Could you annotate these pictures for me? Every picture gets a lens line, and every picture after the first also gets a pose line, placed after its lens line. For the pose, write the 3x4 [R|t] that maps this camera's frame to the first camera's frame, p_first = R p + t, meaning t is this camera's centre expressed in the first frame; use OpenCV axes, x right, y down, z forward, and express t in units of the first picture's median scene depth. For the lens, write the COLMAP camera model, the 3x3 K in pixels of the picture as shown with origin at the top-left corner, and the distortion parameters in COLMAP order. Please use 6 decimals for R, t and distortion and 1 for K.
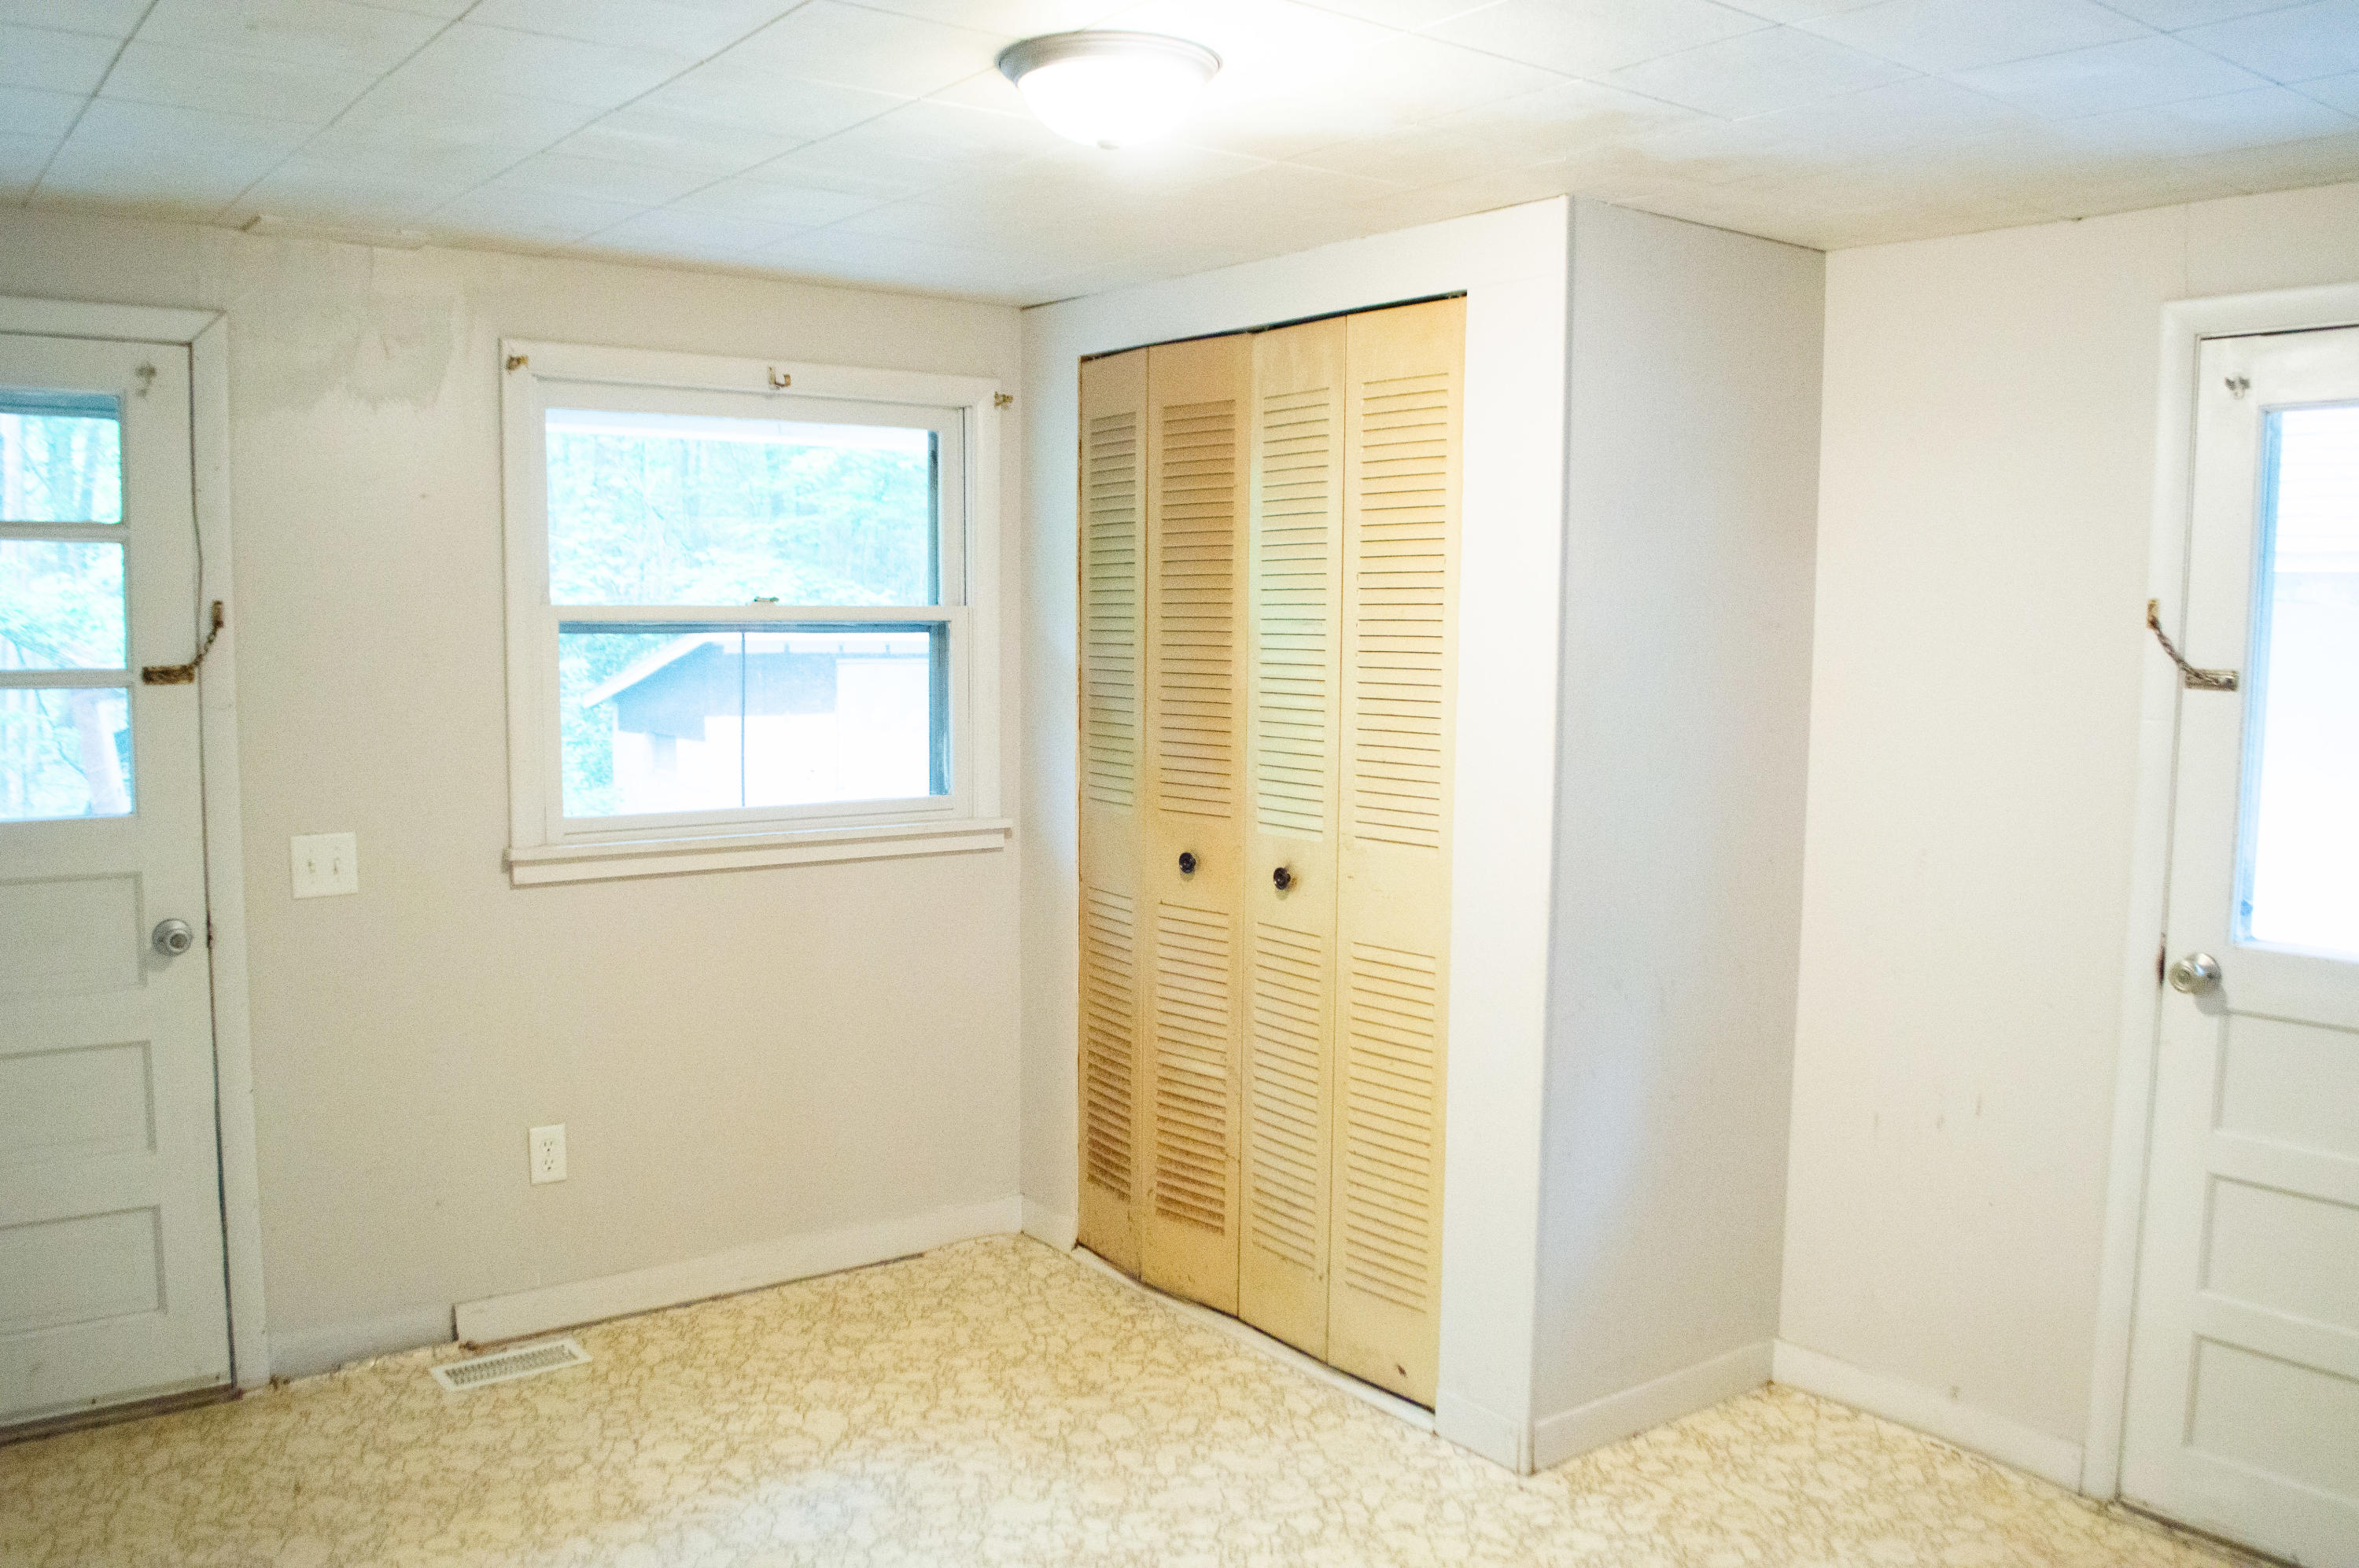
lens RADIAL K [[1908.3, 0, 1179.5], [0, 1908.3, 784.0], [0, 0, 1]] dist [-0.092438, 0.021001]
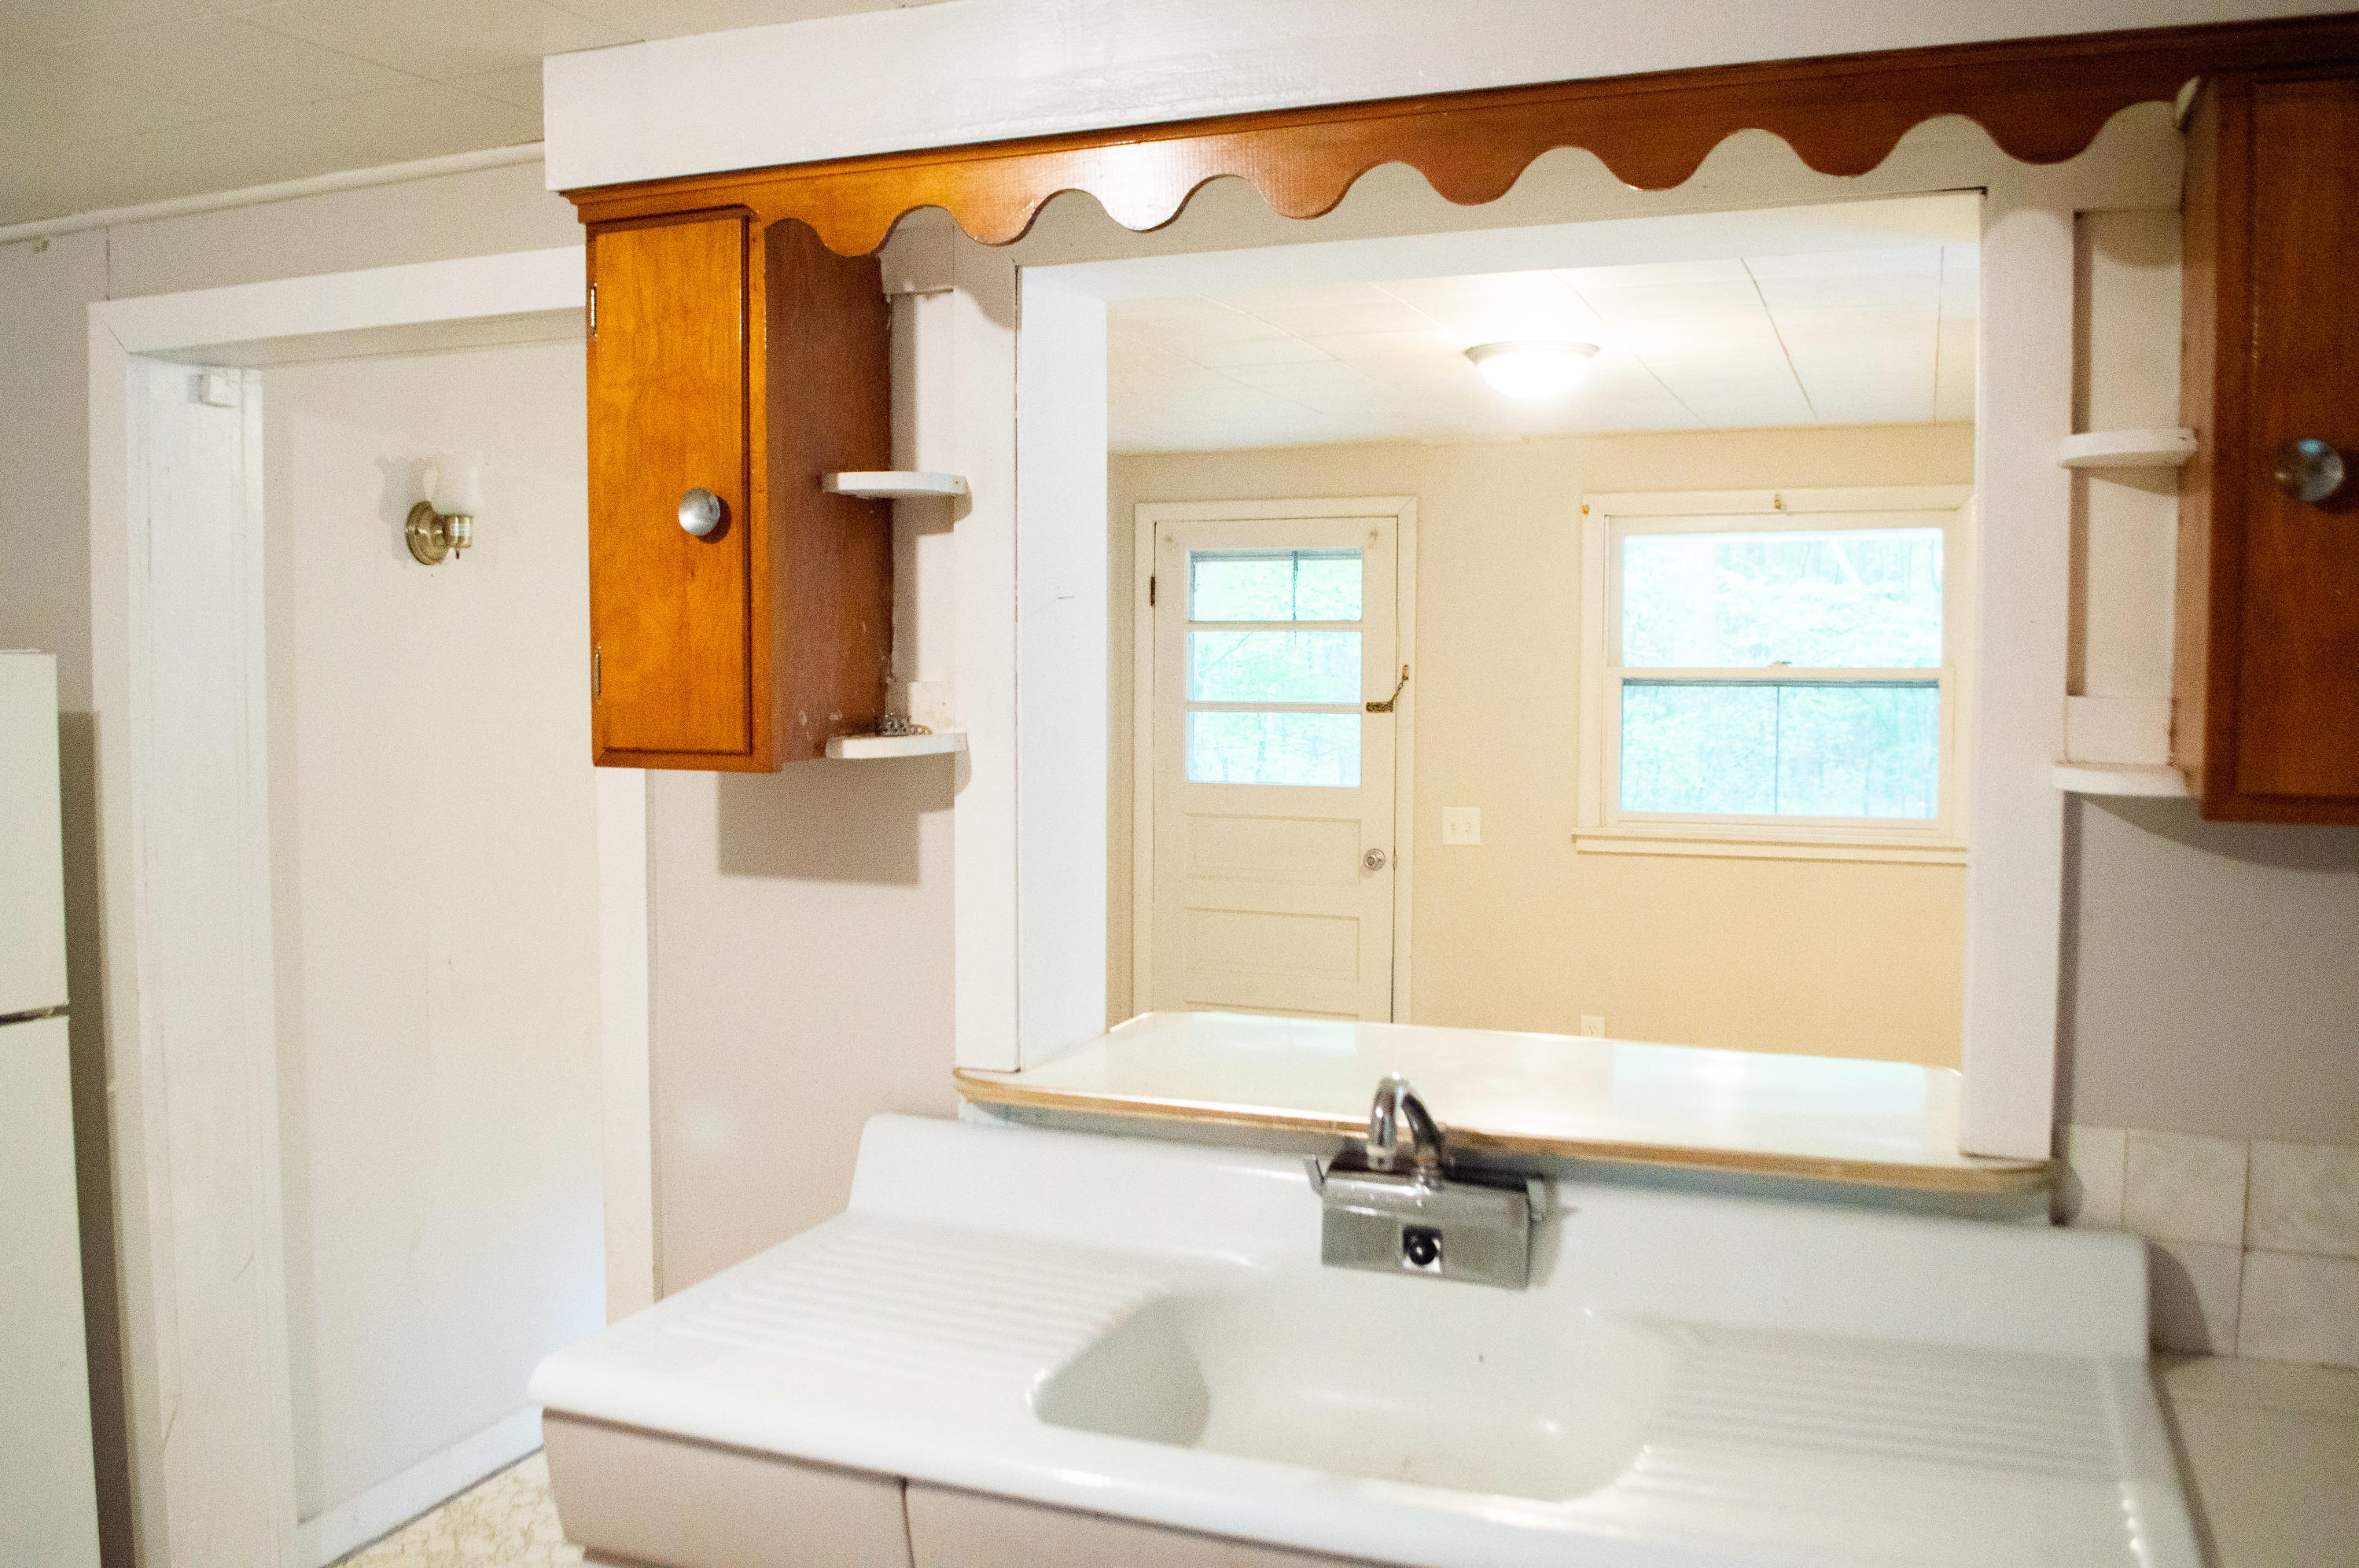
lens RADIAL K [[1977.7, 0, 1179.5], [0, 1977.7, 784.0], [0, 0, 1]] dist [-0.051808, 0.006069]
pose [[0.521886, 0.044297, -0.851865, 0.921179], [-0.071946, 0.997378, 0.007787, 0.011717], [0.849976, 0.057224, 0.523704, -0.119557]]
